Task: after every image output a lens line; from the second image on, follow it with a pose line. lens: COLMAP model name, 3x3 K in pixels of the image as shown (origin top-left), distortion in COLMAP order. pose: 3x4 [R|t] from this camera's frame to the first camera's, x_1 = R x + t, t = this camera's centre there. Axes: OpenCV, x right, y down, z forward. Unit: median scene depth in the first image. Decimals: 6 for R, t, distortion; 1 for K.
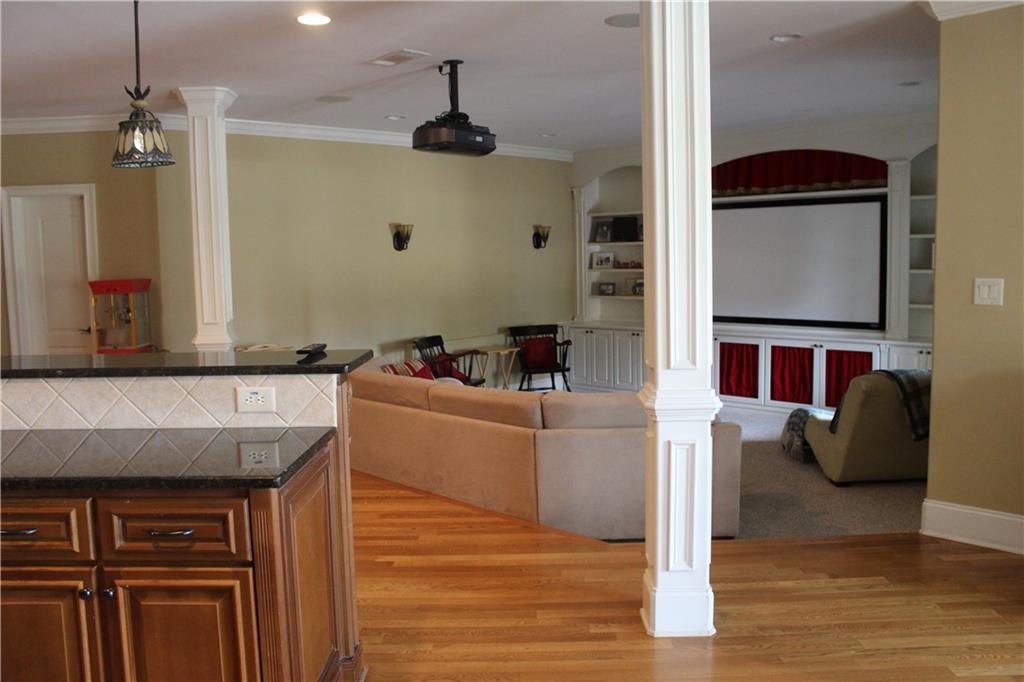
lens RADIAL K [[868.0, 0, 512.0], [0, 868.0, 341.0], [0, 0, 1]] dist [-0.161327, 0.151976]
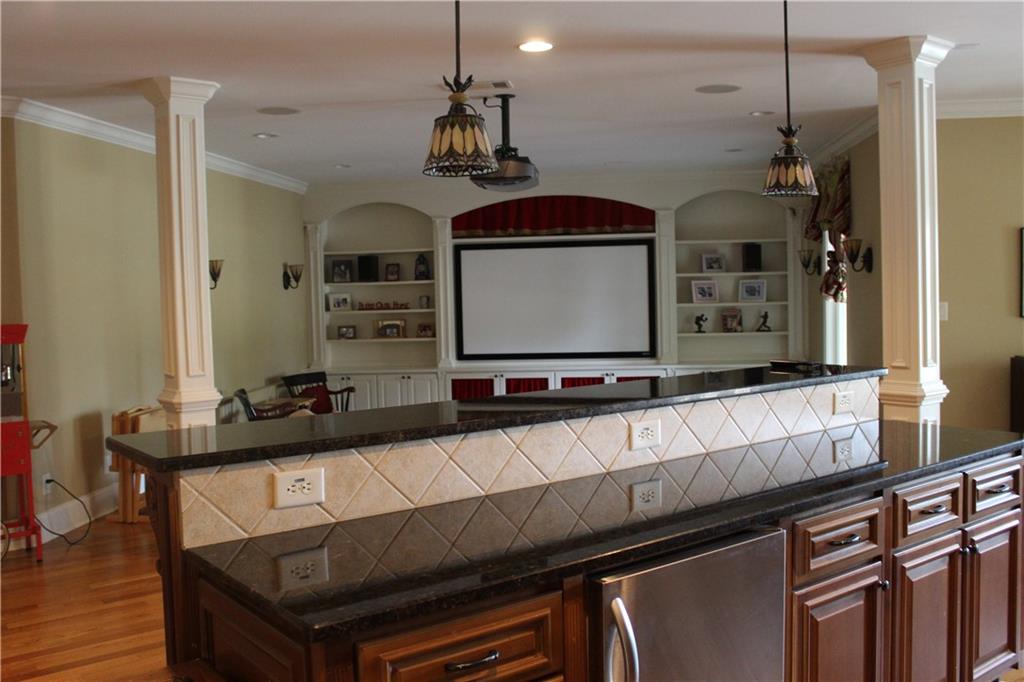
lens RADIAL K [[925.7, 0, 512.0], [0, 925.7, 341.0], [0, 0, 1]] dist [-0.117393, -0.001788]
pose [[0.787761, -0.031814, 0.615159, -0.451949], [0.068285, 0.997020, -0.035882, -0.003075], [-0.612185, 0.070273, 0.787586, 0.130059]]
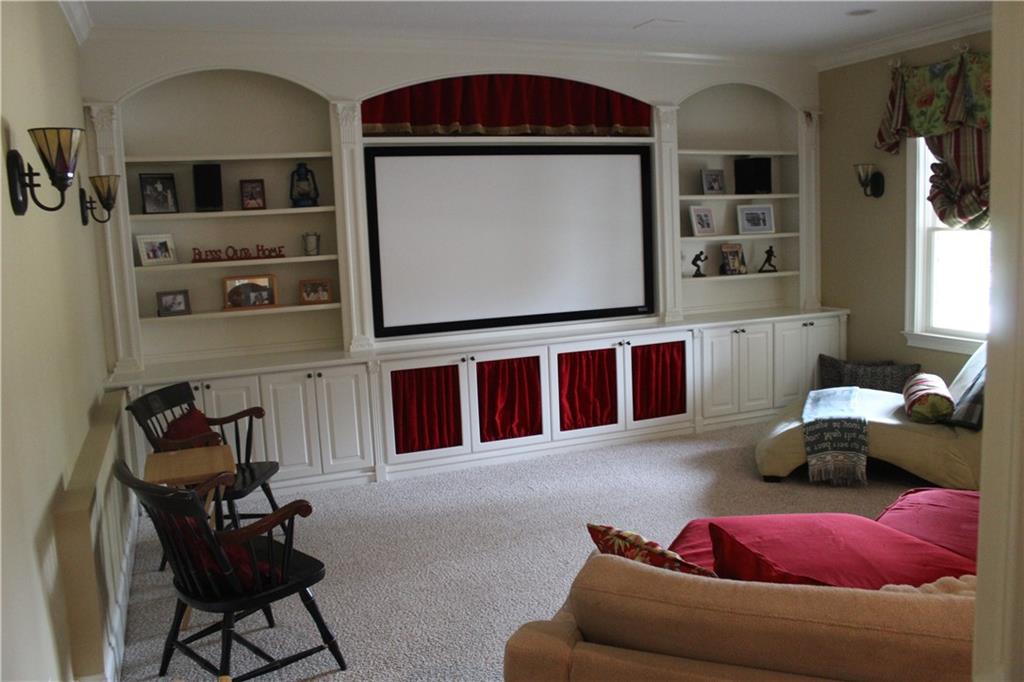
lens RADIAL K [[868.0, 0, 512.0], [0, 868.0, 341.0], [0, 0, 1]] dist [-0.161327, 0.151976]
pose [[0.379399, -0.121992, 0.917155, -0.356352], [0.121460, 0.989258, 0.081339, -0.067015], [-0.917226, 0.080538, 0.390141, 0.761078]]
